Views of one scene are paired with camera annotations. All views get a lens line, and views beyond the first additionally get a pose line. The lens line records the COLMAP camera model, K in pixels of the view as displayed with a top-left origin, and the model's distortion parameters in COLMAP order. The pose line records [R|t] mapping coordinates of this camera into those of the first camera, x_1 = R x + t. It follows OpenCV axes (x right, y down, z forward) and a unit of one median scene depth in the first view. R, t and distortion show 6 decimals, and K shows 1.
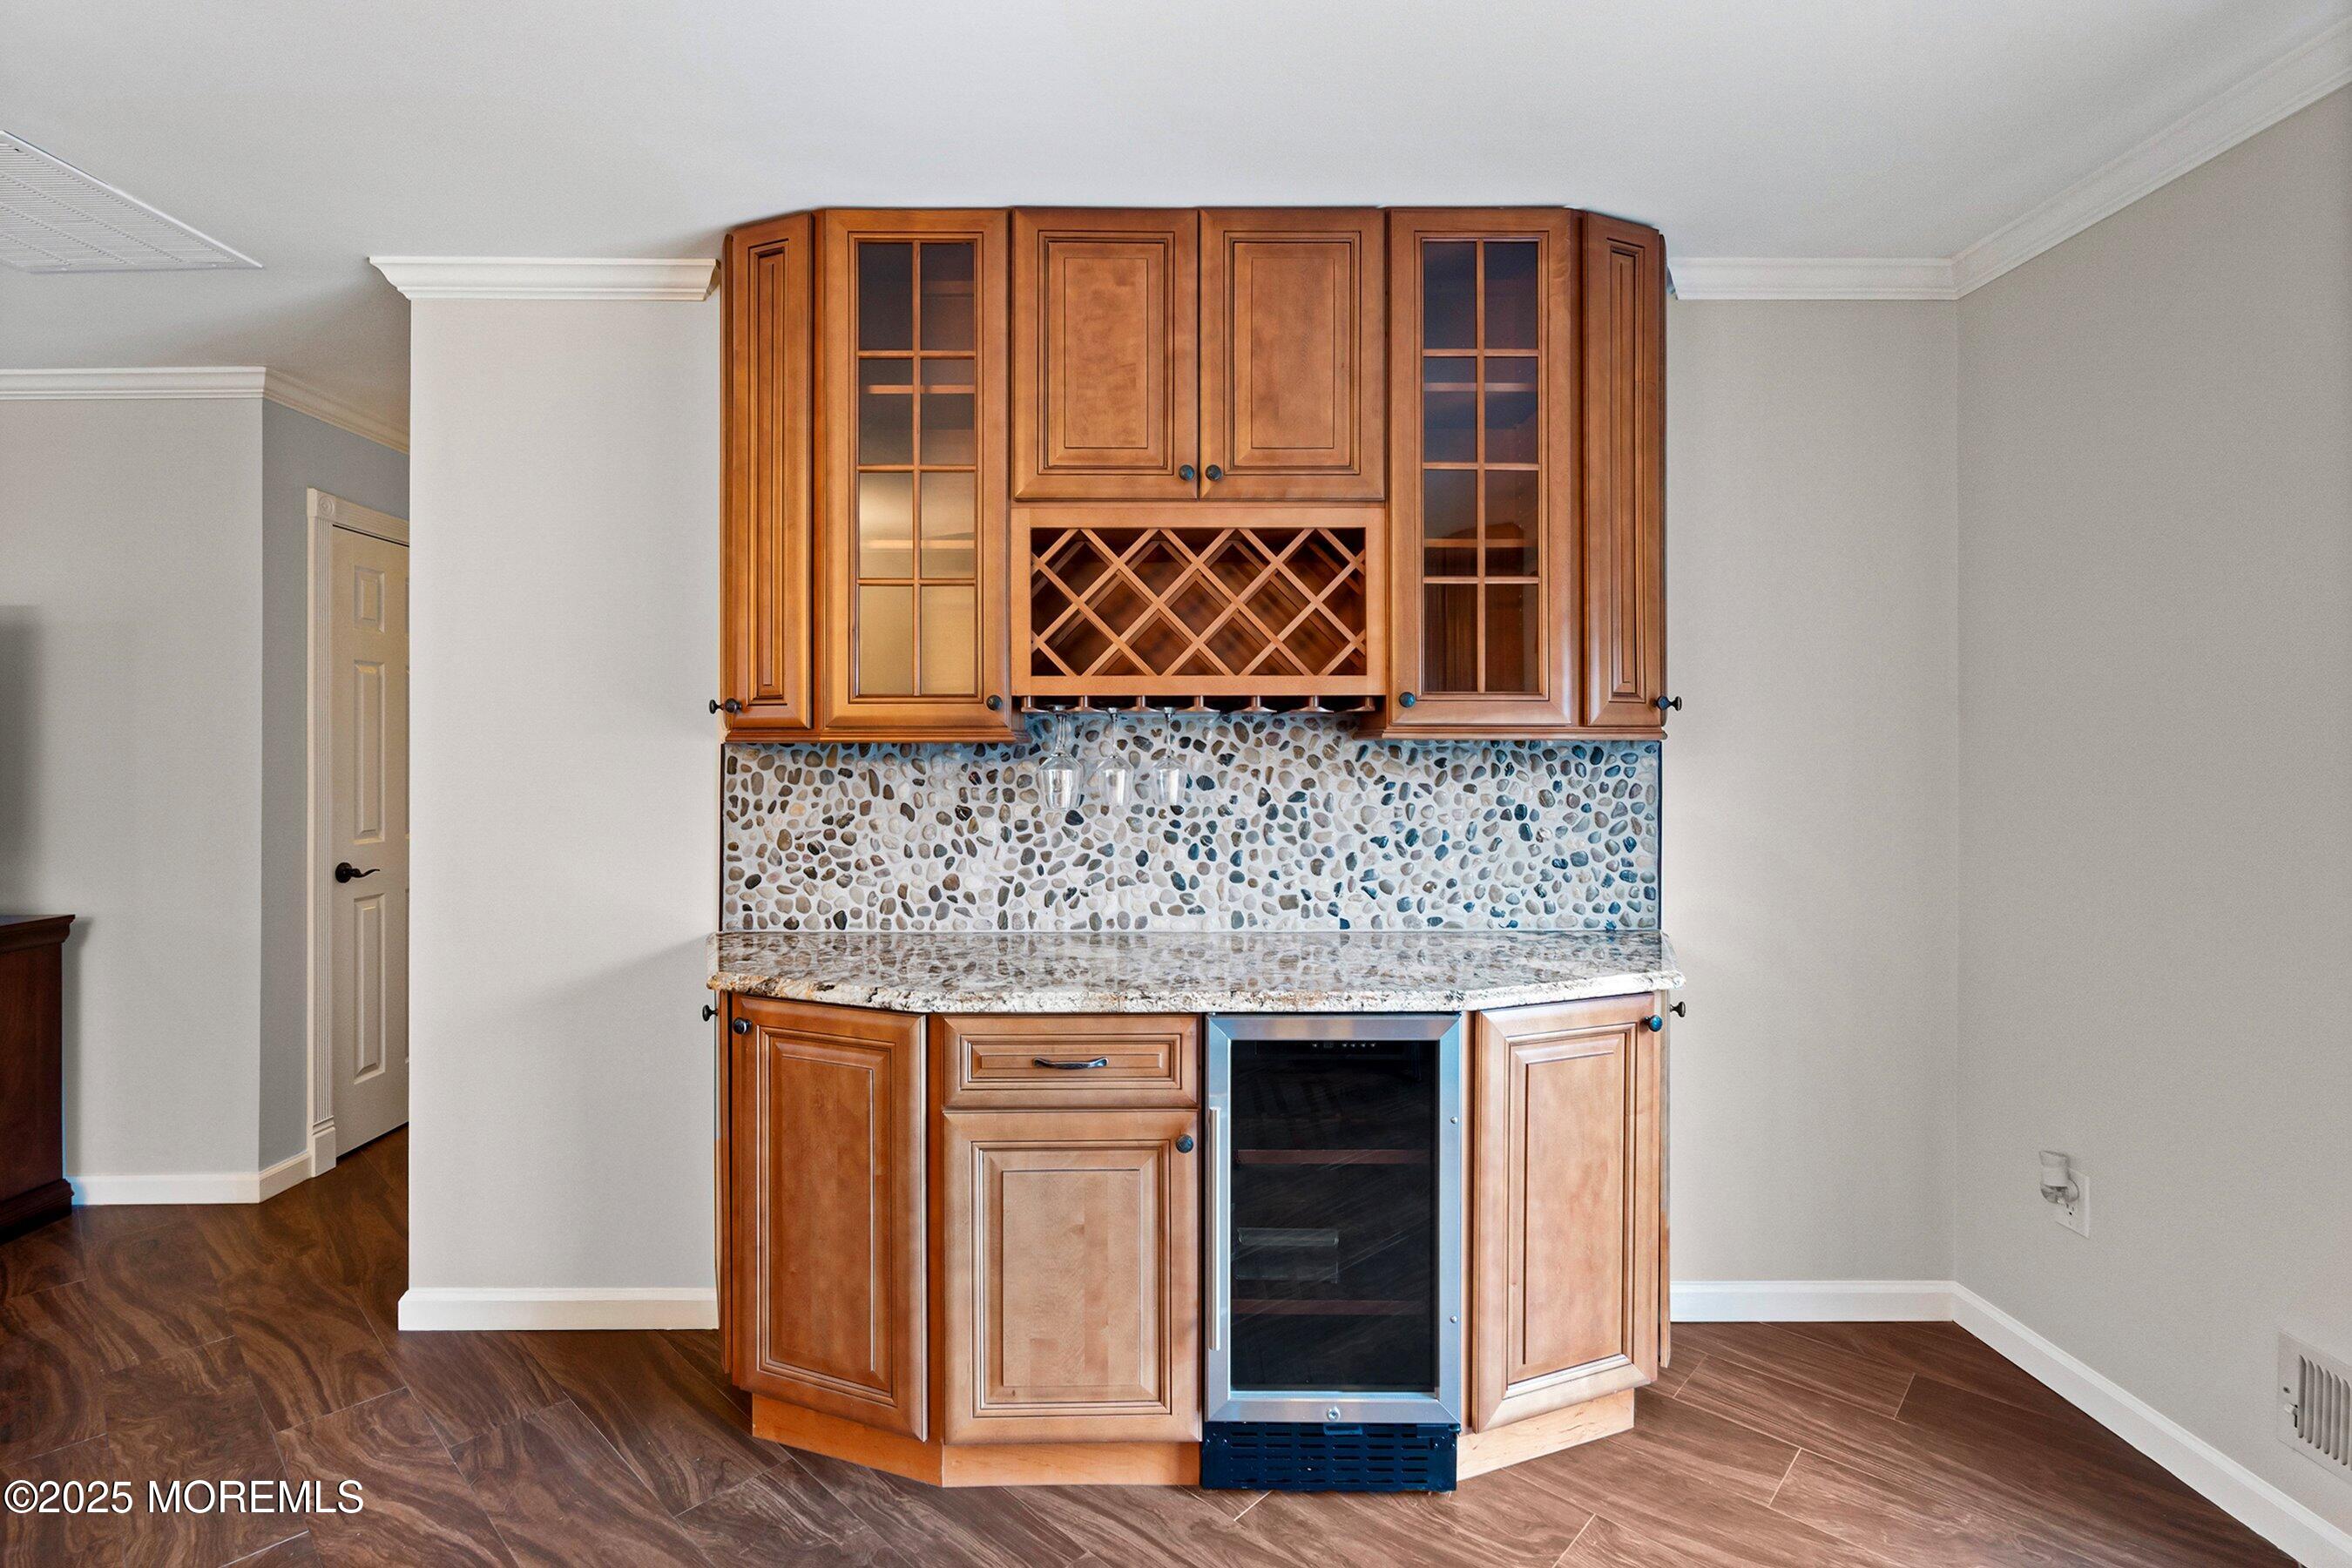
lens RADIAL K [[1105.3, 0, 1171.7], [0, 1105.3, 737.5], [0, 0, 1]] dist [0.001271, 0.000666]
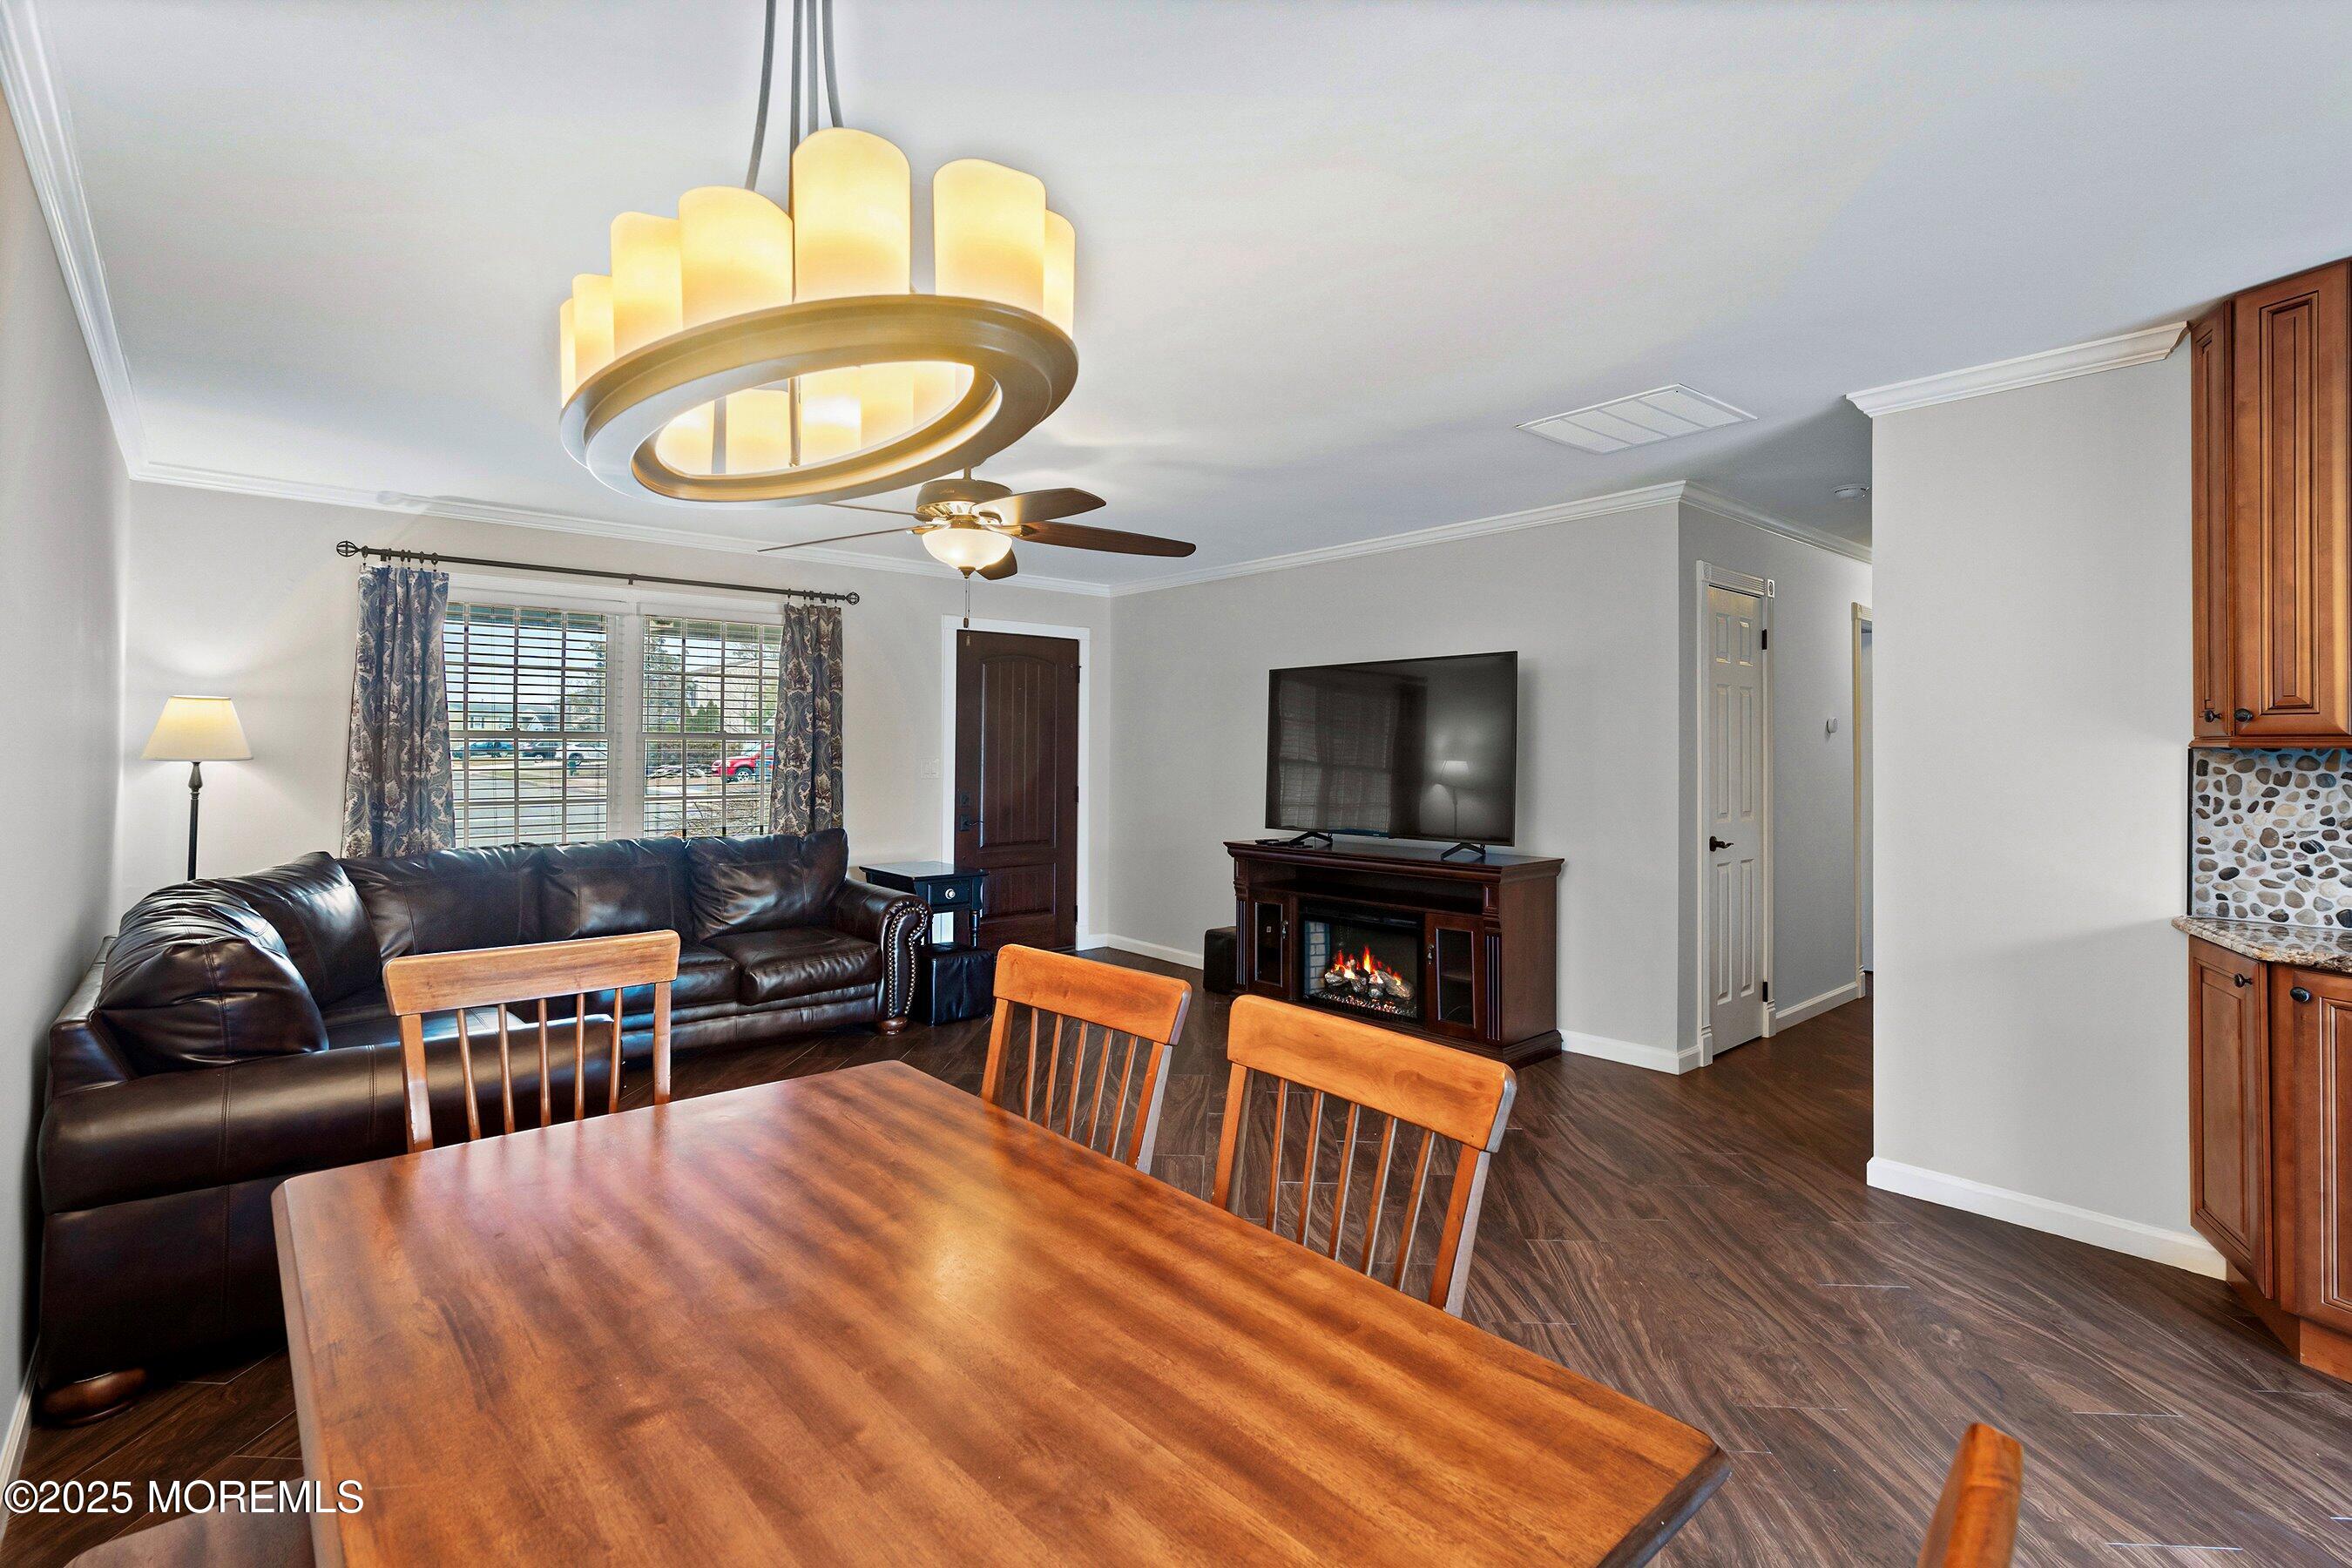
lens RADIAL K [[1105.3, 0, 1171.7], [0, 1105.3, 737.5], [0, 0, 1]] dist [0.001271, 0.000666]
pose [[0.642626, -0.007422, -0.766144, -0.209660], [0.007459, 0.999966, -0.003430, -0.009478], [0.766143, -0.003510, 0.642660, -0.515926]]
